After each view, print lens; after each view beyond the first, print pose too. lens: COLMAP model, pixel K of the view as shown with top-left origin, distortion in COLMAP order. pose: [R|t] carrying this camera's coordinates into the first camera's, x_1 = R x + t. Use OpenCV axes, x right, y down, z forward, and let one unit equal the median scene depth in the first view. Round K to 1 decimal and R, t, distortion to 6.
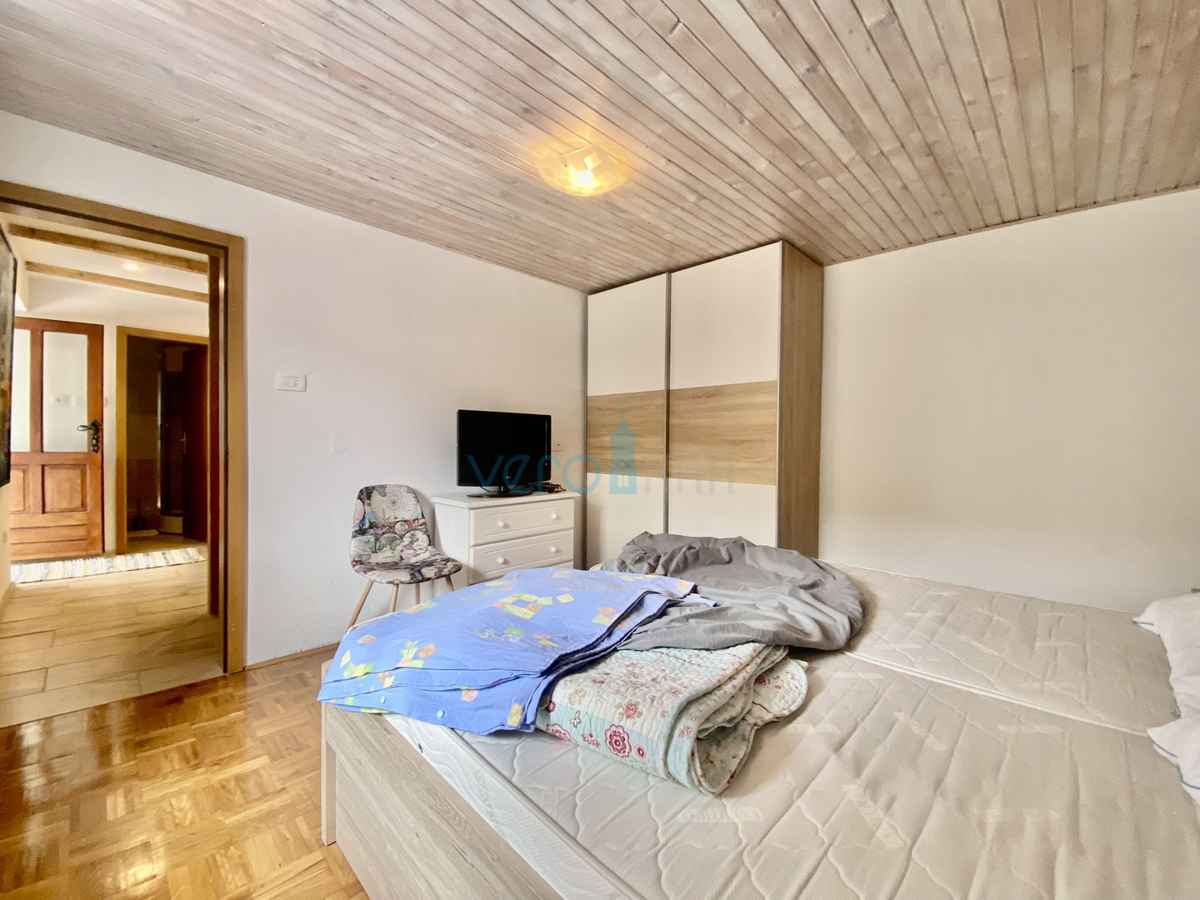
lens RADIAL K [[495.8, 0, 606.9], [0, 495.8, 446.0], [0, 0, 1]] dist [0.029526, -0.024452]
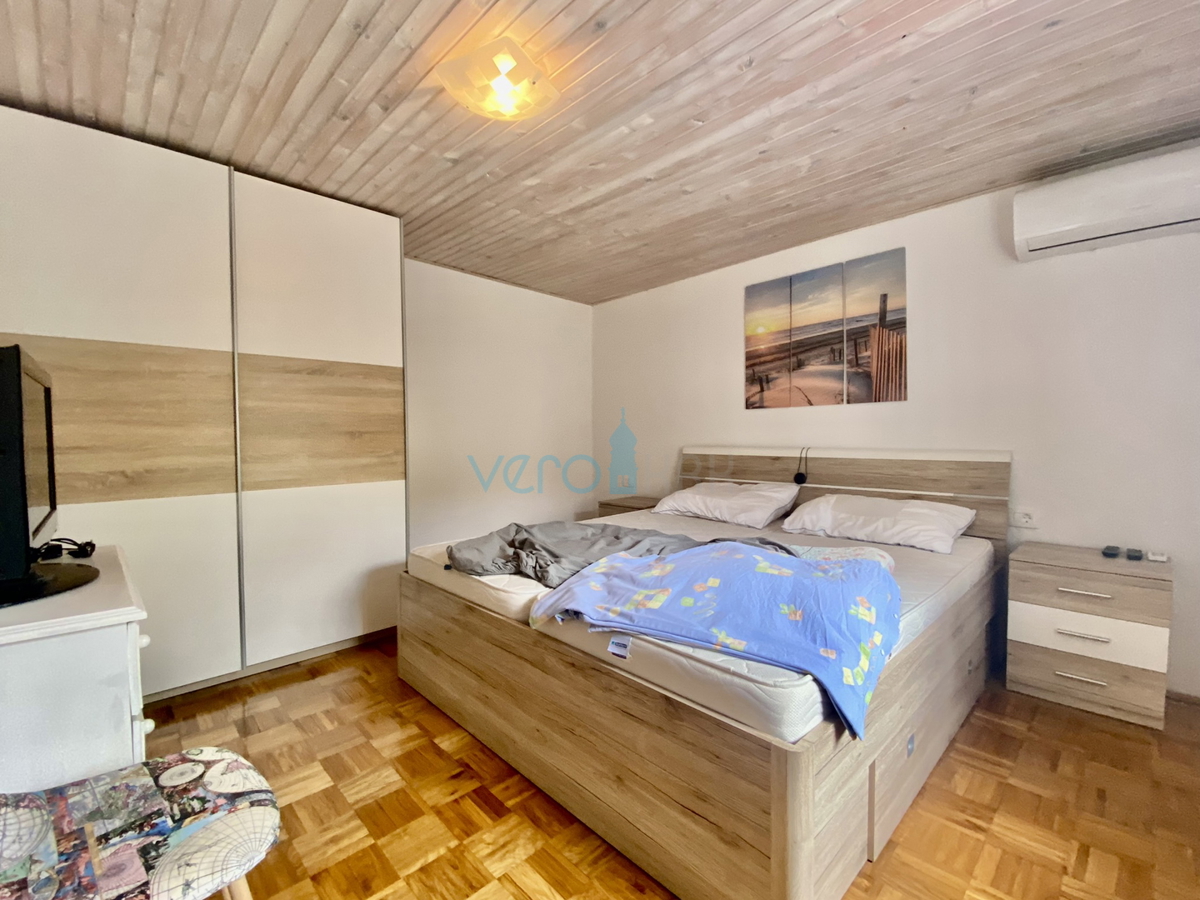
lens RADIAL K [[495.8, 0, 606.9], [0, 495.8, 446.0], [0, 0, 1]] dist [0.029526, -0.024452]
pose [[0.043235, -0.039830, 0.998271, -0.636998], [0.008415, 0.999184, 0.039502, -0.019034], [-0.999029, 0.006692, 0.043535, 0.624119]]
